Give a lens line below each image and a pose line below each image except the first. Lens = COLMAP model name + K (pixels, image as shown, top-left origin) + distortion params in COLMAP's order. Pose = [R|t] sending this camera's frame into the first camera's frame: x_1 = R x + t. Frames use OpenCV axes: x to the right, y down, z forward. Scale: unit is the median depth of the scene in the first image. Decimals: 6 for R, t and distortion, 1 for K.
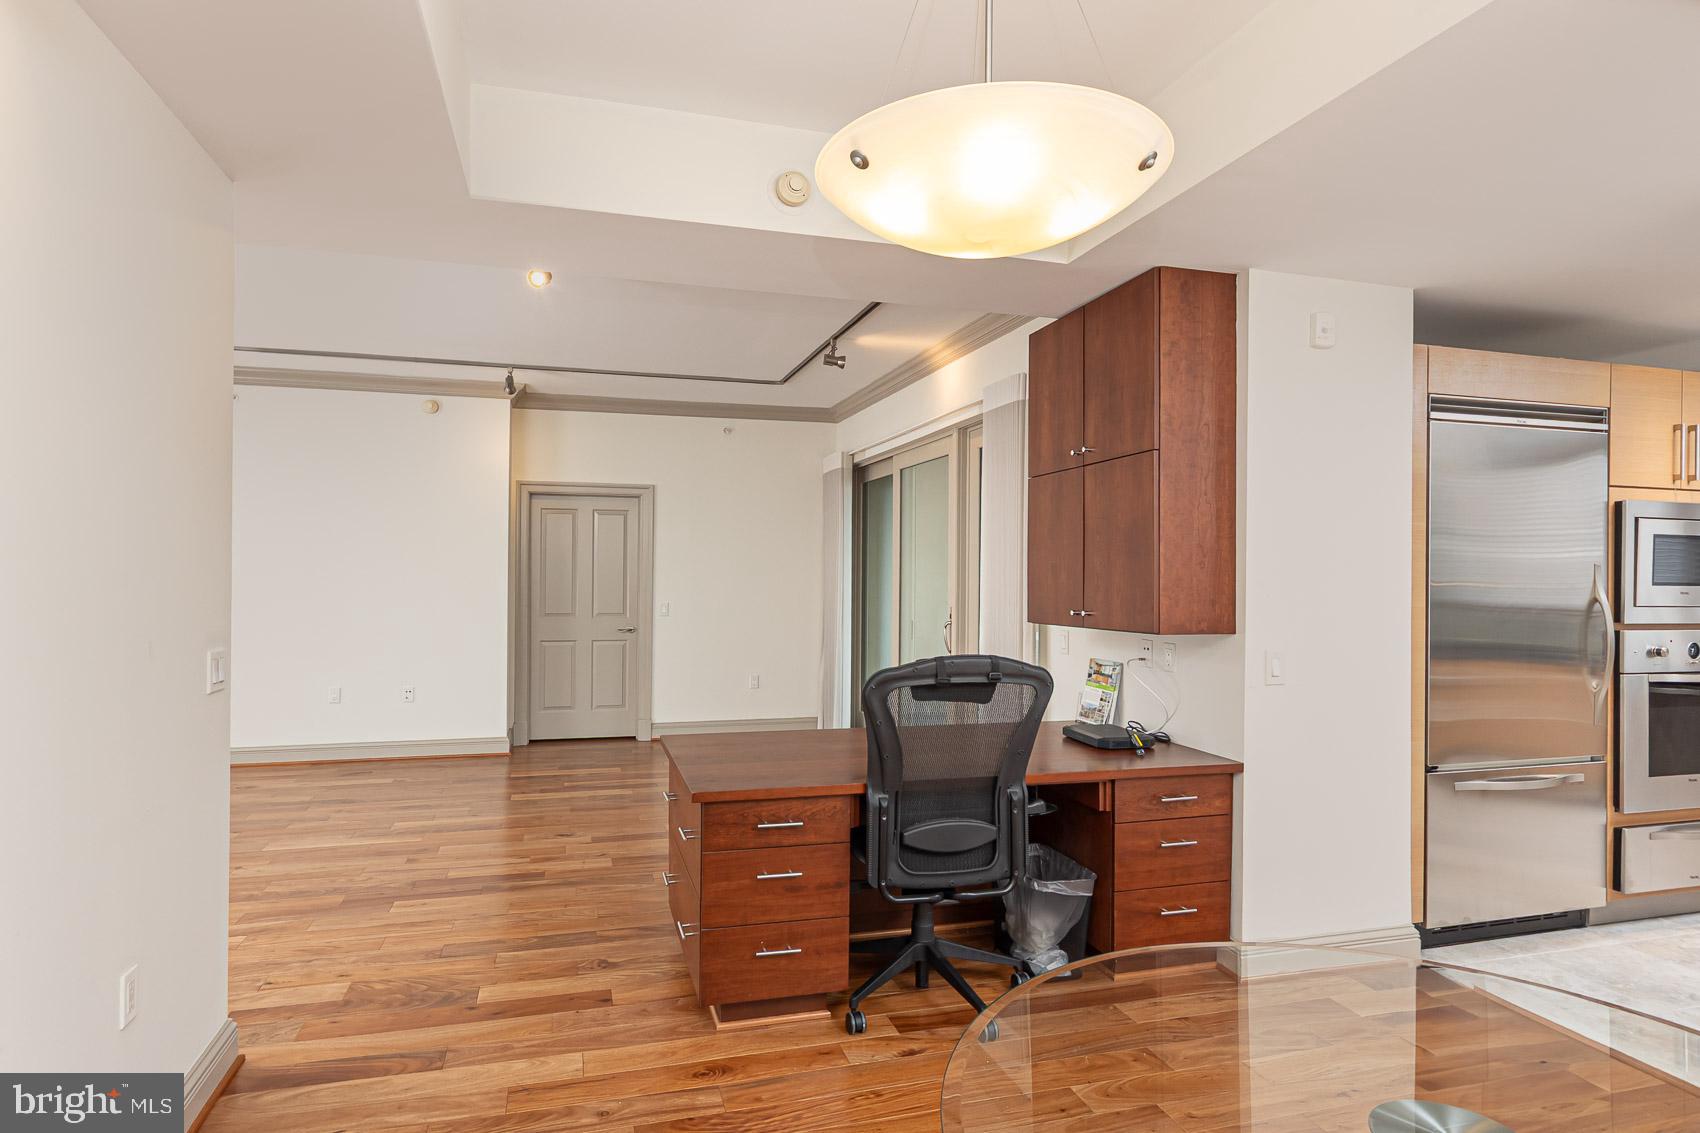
lens RADIAL K [[925.3, 0, 850.0], [0, 925.3, 566.5], [0, 0, 1]] dist [0.006761, 0.001284]
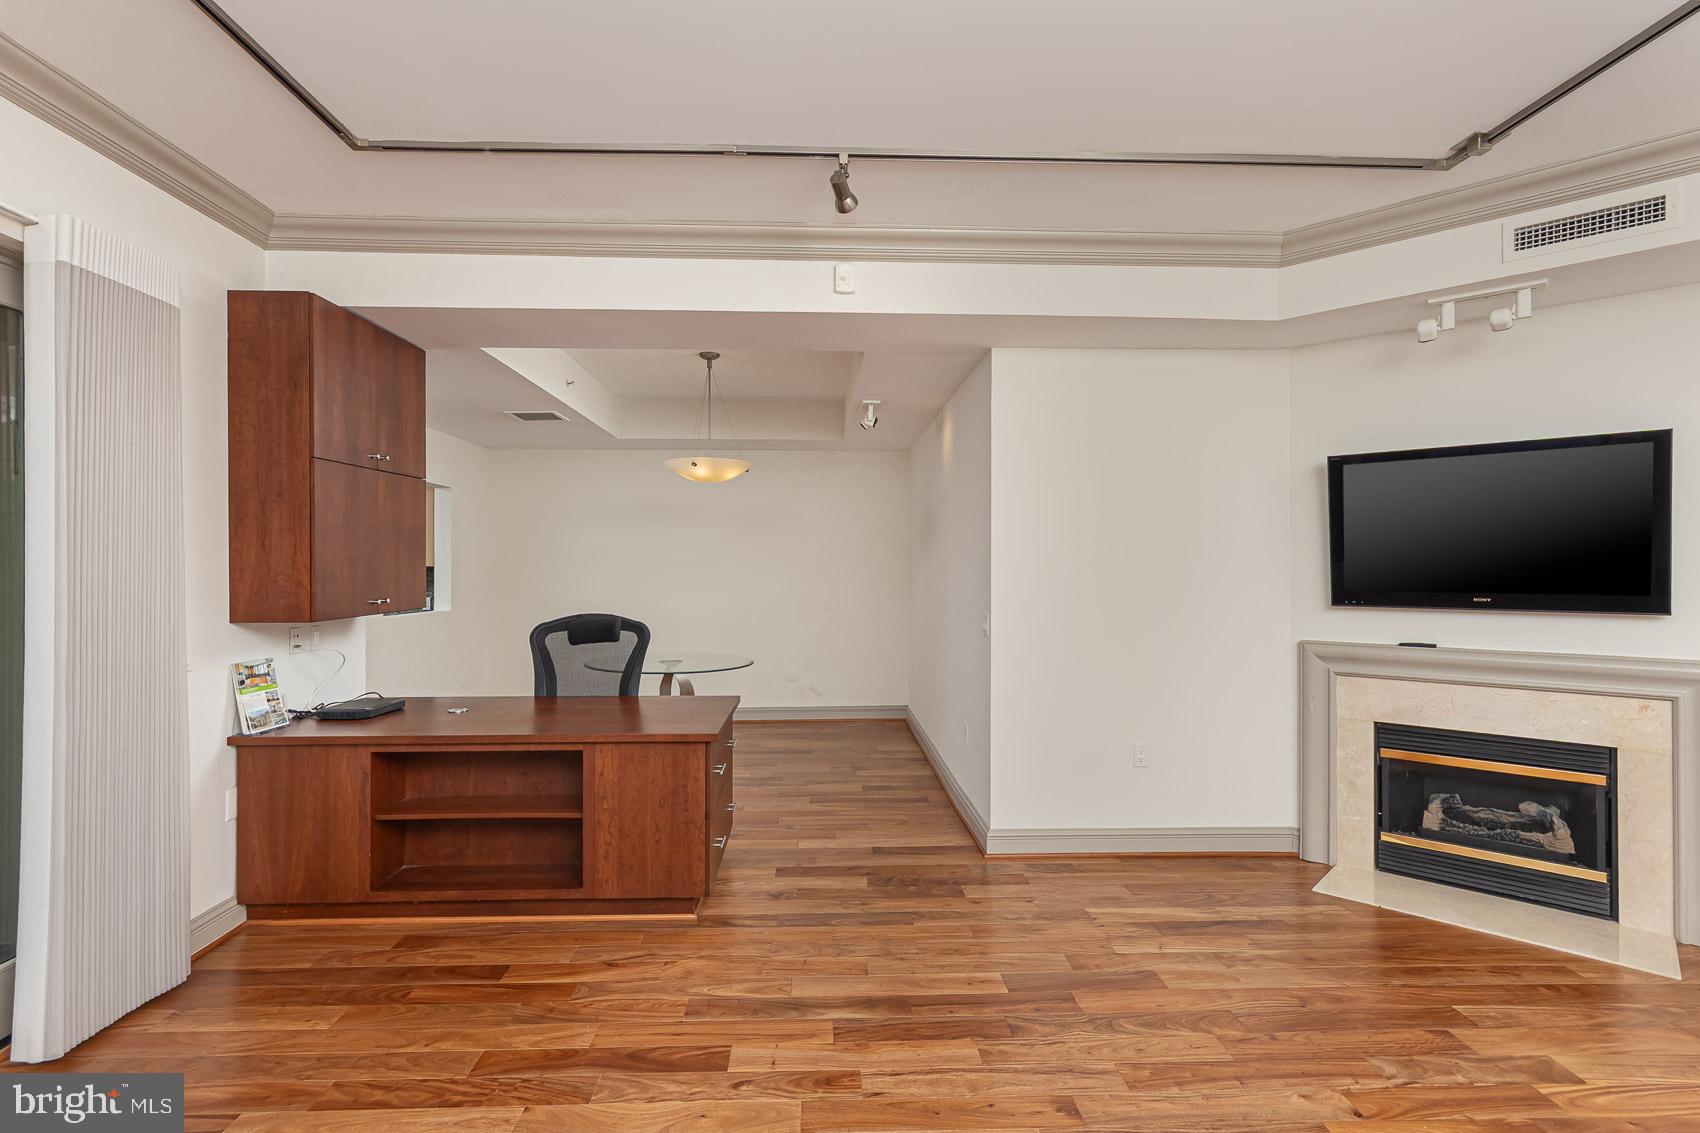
lens RADIAL K [[762.3, 0, 850.0], [0, 762.3, 566.5], [0, 0, 1]] dist [0.000047, -0.000050]
pose [[-0.968191, -0.013838, 0.249831, -0.496877], [-0.015762, 0.999860, -0.005702, 0.001780], [-0.249717, -0.009458, -0.968273, 1.604347]]
